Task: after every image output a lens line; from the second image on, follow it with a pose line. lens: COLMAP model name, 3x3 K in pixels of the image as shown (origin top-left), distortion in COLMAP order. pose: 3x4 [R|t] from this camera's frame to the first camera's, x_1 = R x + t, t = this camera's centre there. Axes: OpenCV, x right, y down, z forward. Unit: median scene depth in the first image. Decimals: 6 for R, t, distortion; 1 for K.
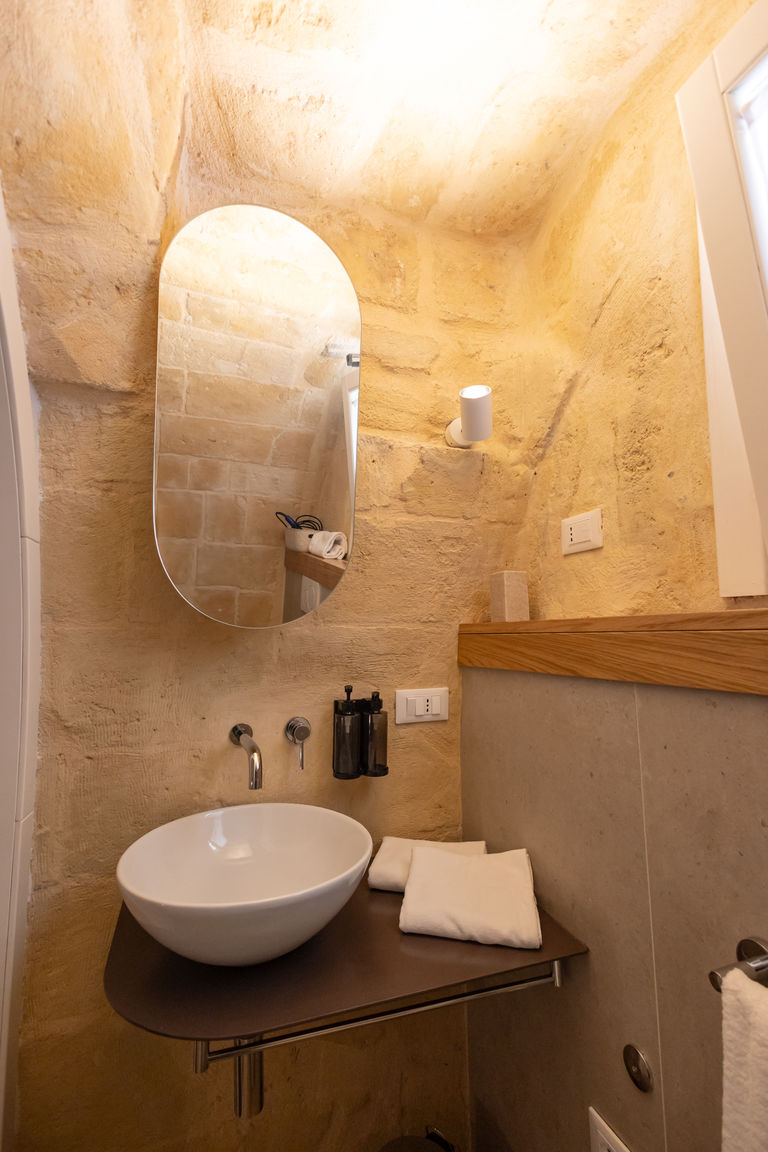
lens RADIAL K [[530.4, 0, 381.8], [0, 530.4, 571.7], [0, 0, 1]] dist [0.013272, 0.000035]
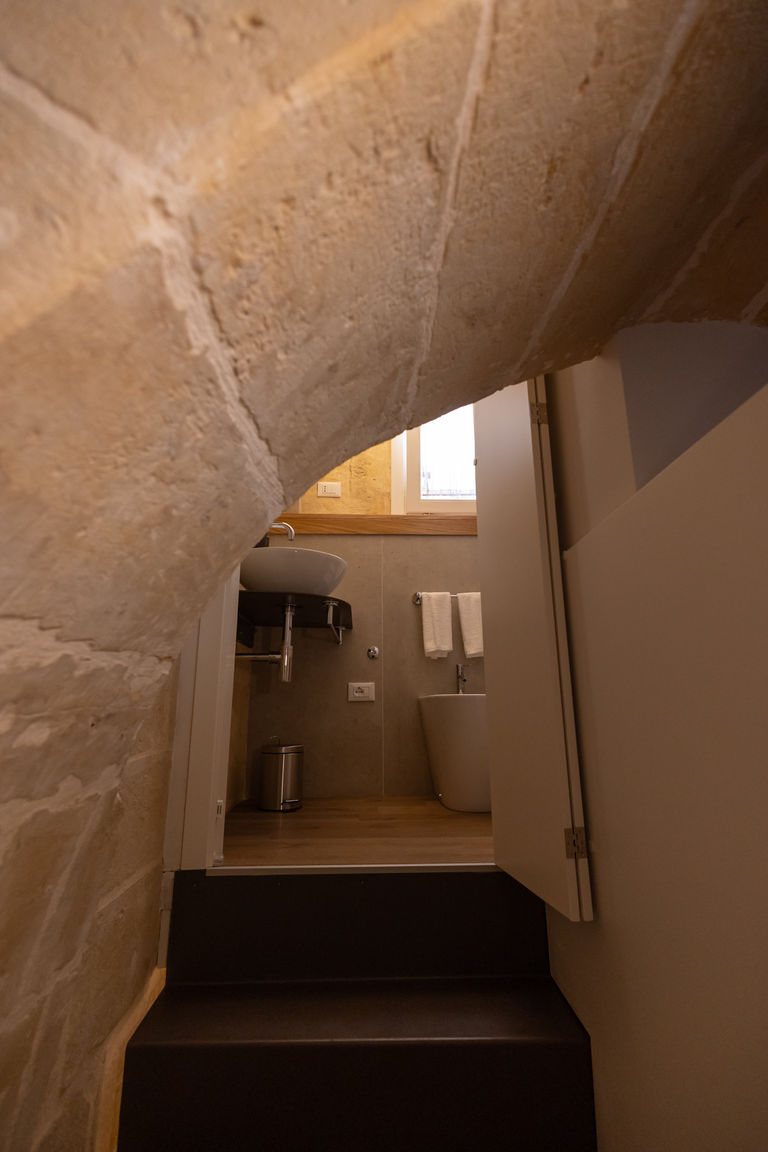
lens RADIAL K [[530.4, 0, 381.8], [0, 530.4, 571.7], [0, 0, 1]] dist [0.013272, 0.000035]
pose [[0.261188, 0.238943, 0.935247, -2.232183], [-0.102254, 0.970276, -0.219336, 1.024176], [-0.959857, -0.038345, 0.277857, 0.104714]]
